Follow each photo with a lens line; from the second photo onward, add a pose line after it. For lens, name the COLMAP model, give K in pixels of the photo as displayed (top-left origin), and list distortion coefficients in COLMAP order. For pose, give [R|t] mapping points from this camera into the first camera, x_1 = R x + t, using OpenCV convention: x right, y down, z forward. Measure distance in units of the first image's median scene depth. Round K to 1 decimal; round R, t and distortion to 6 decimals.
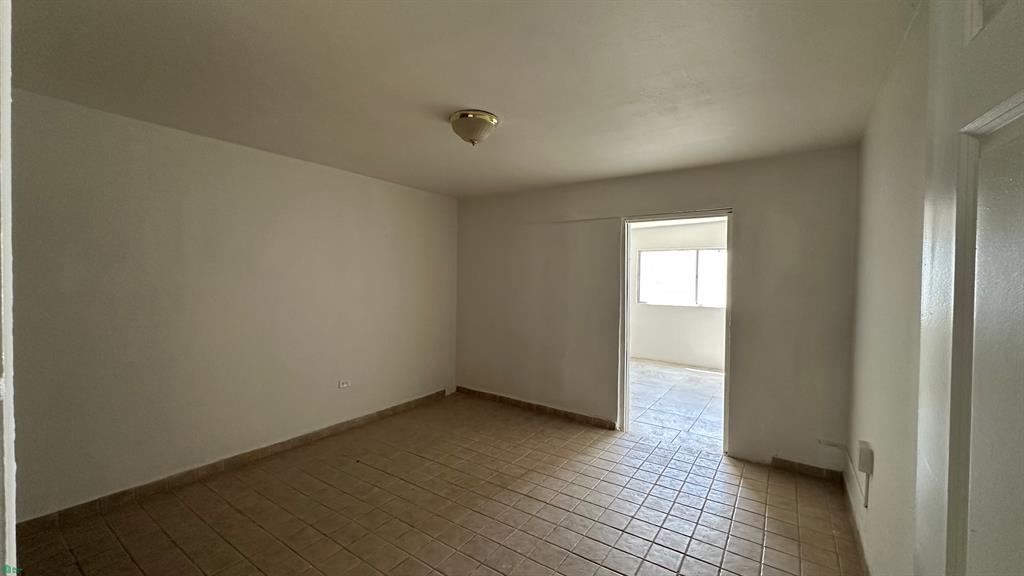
lens RADIAL K [[405.6, 0, 512.0], [0, 405.6, 288.0], [0, 0, 1]] dist [-0.017367, -0.000015]
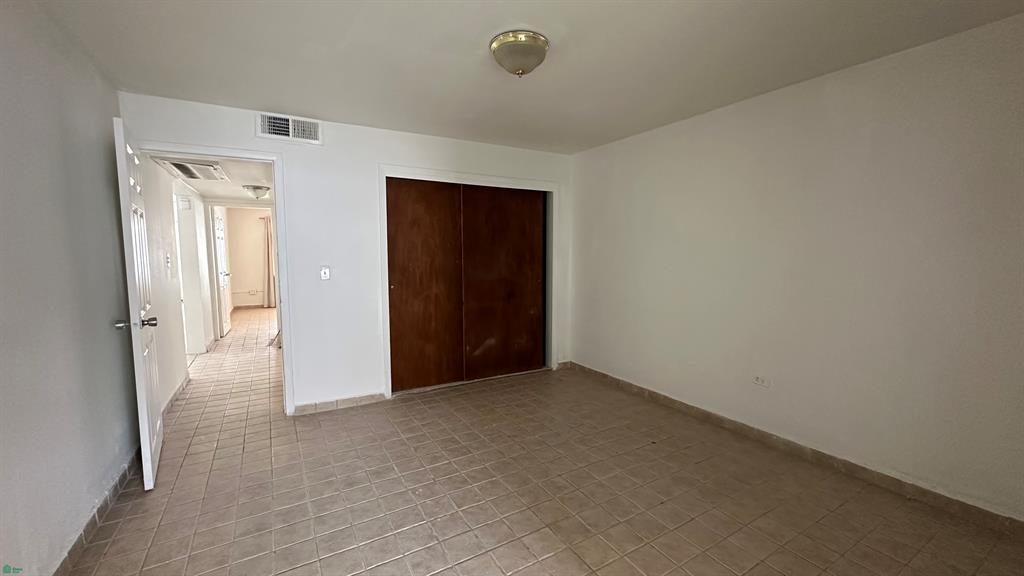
lens RADIAL K [[405.6, 0, 512.0], [0, 405.6, 288.0], [0, 0, 1]] dist [-0.017367, -0.000015]
pose [[-0.418539, 0.080364, -0.904636, 0.534380], [-0.018631, 0.995108, 0.097021, -0.002941], [0.908008, 0.057461, -0.414994, 1.028748]]
